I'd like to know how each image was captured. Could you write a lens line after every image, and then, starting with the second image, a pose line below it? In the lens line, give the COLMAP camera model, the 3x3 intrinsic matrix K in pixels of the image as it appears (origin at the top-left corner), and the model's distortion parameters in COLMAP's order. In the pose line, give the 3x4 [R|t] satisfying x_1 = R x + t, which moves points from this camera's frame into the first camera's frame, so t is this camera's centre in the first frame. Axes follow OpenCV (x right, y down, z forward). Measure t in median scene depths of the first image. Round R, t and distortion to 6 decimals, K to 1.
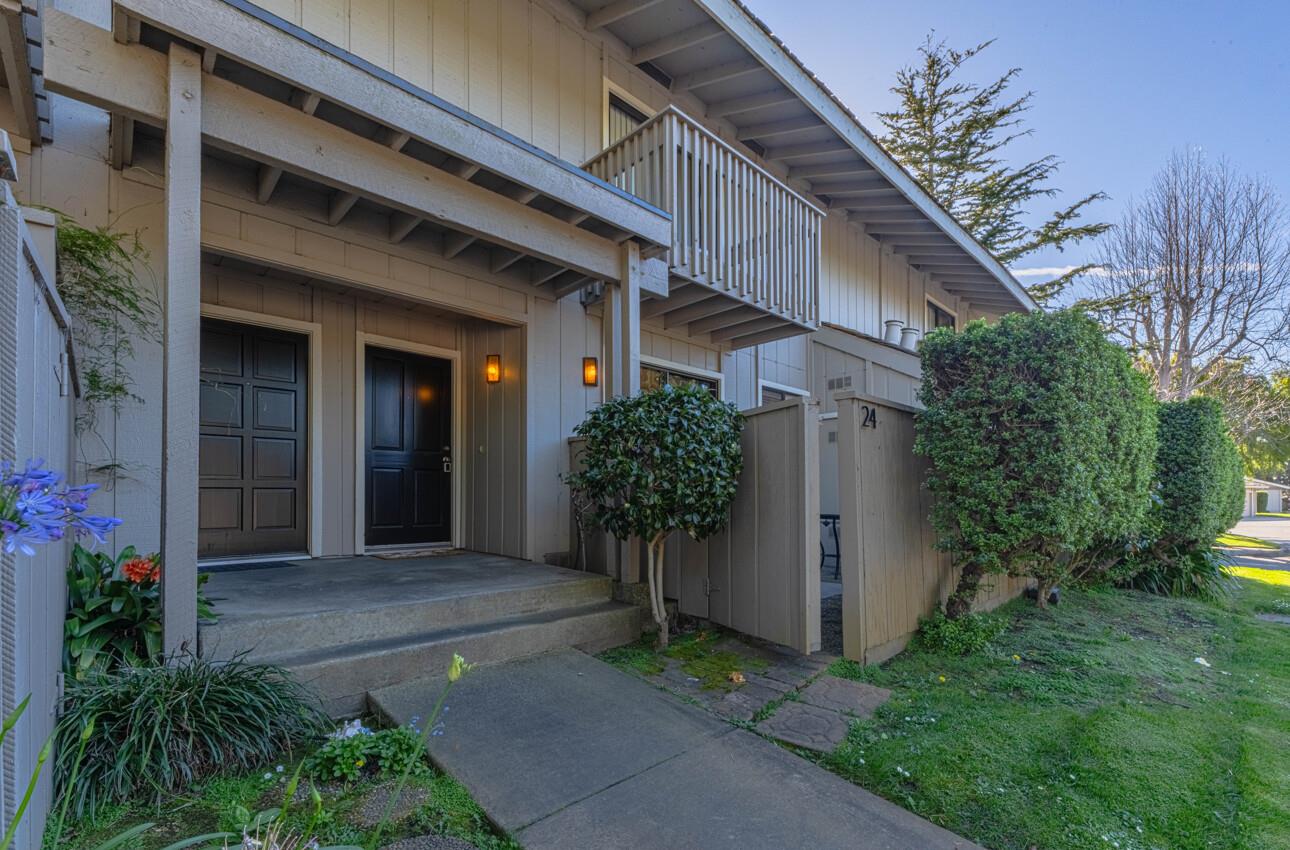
lens RADIAL K [[540.4, 0, 635.5], [0, 540.4, 487.8], [0, 0, 1]] dist [0.008722, -0.002118]
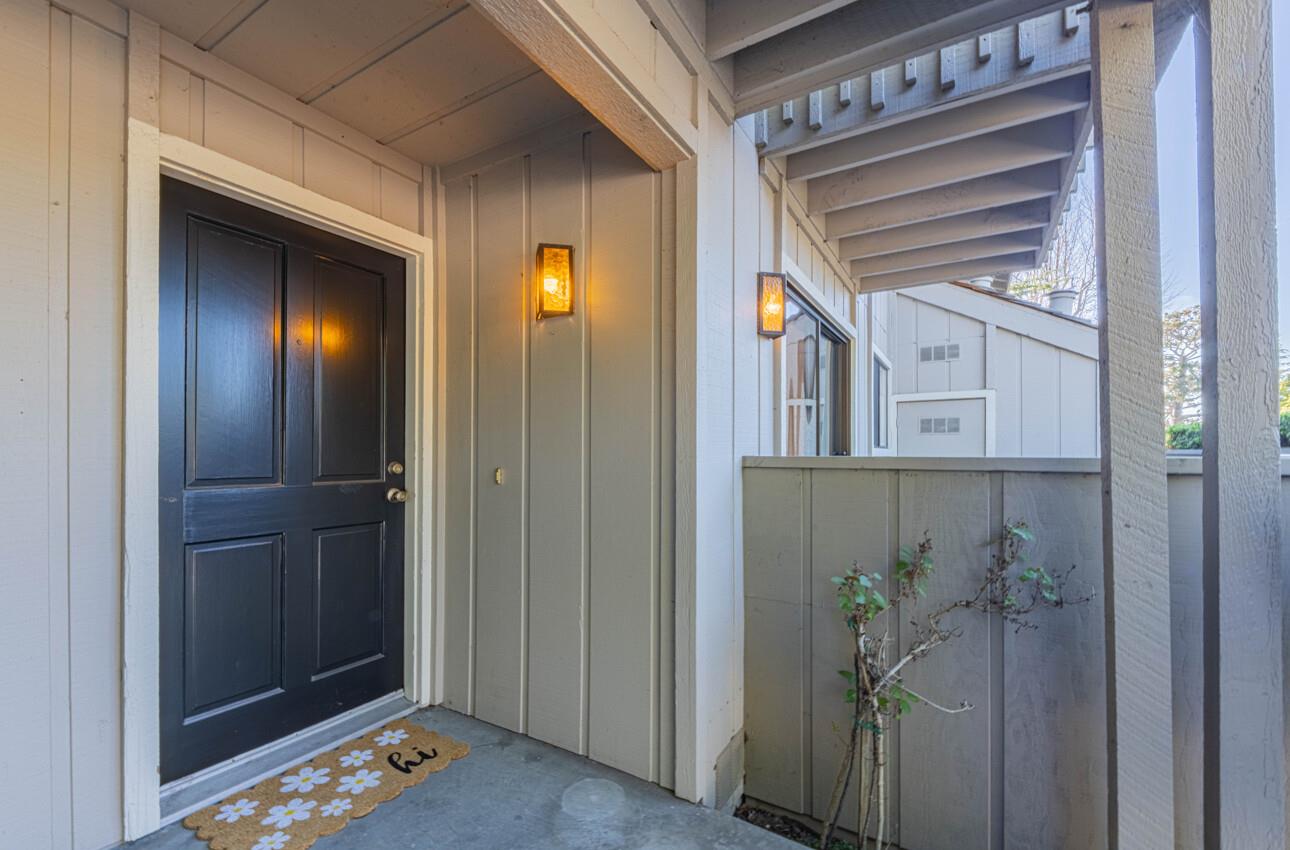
lens RADIAL K [[540.4, 0, 637.0], [0, 540.4, 450.5], [0, 0, 1]] dist [0.008722, -0.002118]
pose [[0.963338, 0.002393, 0.268281, -0.297429], [-0.005189, 0.999939, 0.009716, -0.096178], [-0.268242, -0.010751, 0.963292, 0.581180]]
